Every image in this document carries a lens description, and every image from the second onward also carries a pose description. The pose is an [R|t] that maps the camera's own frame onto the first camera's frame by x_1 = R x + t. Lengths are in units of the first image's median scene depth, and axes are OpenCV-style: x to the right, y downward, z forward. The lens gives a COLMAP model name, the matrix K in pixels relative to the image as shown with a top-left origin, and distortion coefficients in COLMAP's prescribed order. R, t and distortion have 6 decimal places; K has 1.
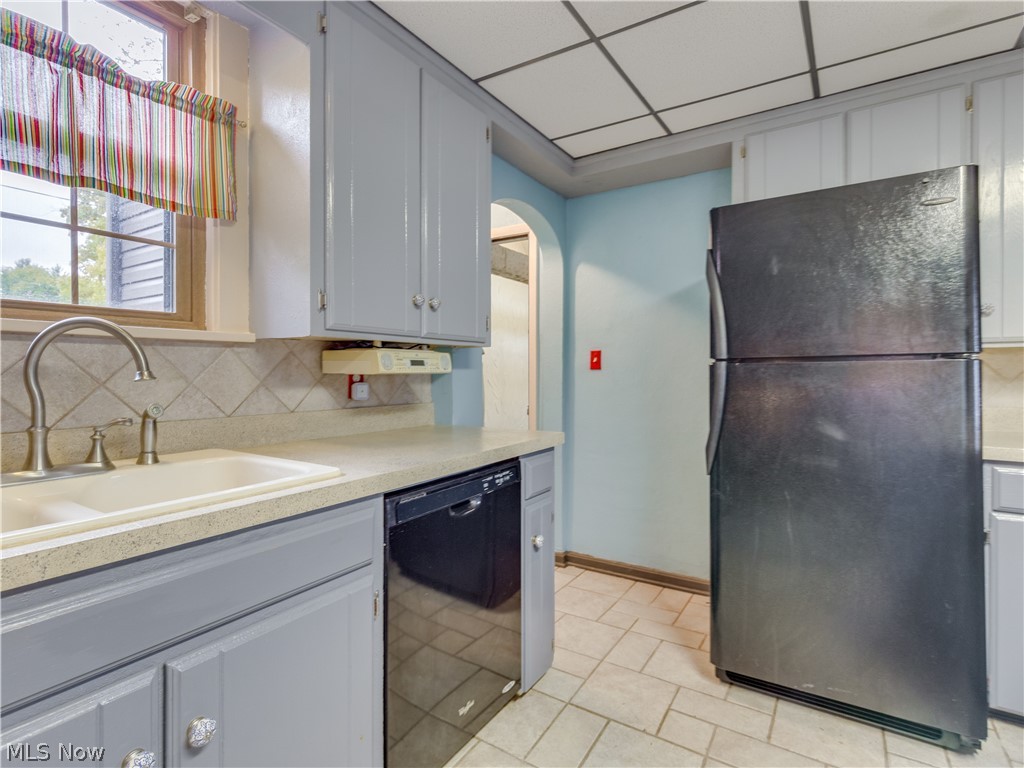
lens RADIAL K [[525.4, 0, 518.9], [0, 525.4, 368.7], [0, 0, 1]] dist [0.012344, 0.000019]
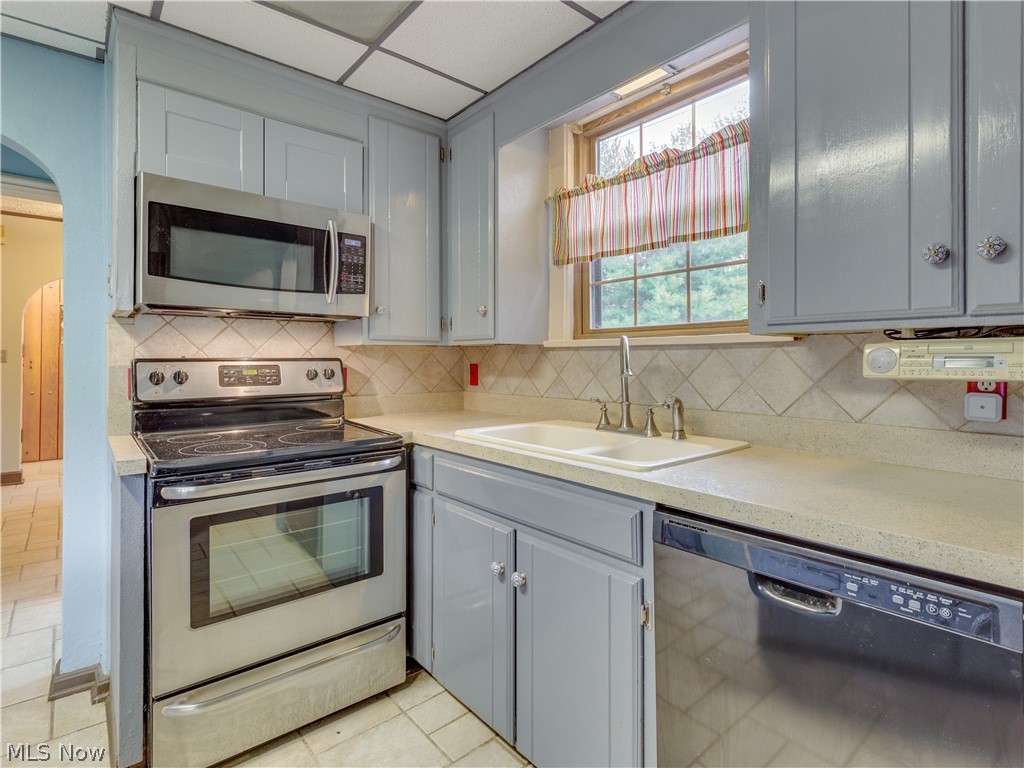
lens RADIAL K [[525.4, 0, 510.8], [0, 525.4, 357.5], [0, 0, 1]] dist [0.012344, 0.000019]
pose [[-0.308708, -0.006352, -0.951136, 0.564806], [0.001124, 0.999975, -0.007043, -0.013874], [0.951156, -0.003244, -0.308693, 0.817737]]
